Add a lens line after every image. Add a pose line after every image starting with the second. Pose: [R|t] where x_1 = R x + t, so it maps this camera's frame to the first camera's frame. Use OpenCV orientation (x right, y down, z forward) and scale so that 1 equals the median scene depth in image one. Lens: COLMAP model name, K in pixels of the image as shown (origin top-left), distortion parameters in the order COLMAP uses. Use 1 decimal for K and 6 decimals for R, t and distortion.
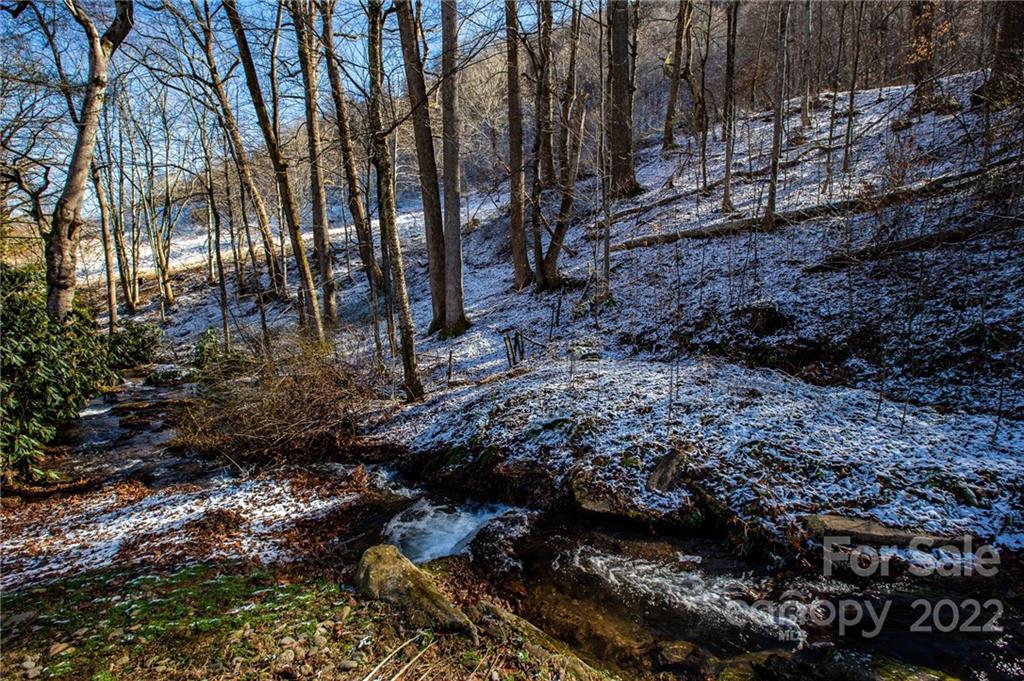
lens RADIAL K [[477.6, 0, 509.6], [0, 477.6, 326.0], [0, 0, 1]] dist [-0.030762, 0.000265]
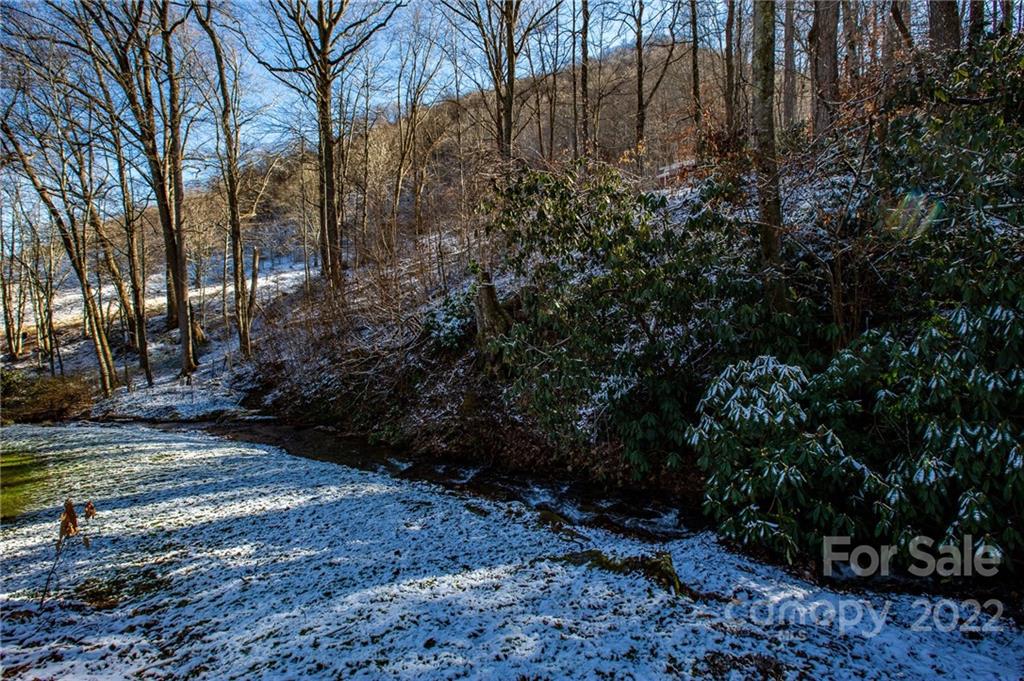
lens RADIAL K [[474.0, 0, 499.0], [0, 474.0, 318.7], [0, 0, 1]] dist [-0.002518, -0.000320]
pose [[0.995468, -0.006887, 0.094849, 0.397741], [0.015501, 0.995787, -0.090380, -0.006607], [-0.093826, 0.091440, 0.991380, -0.422567]]
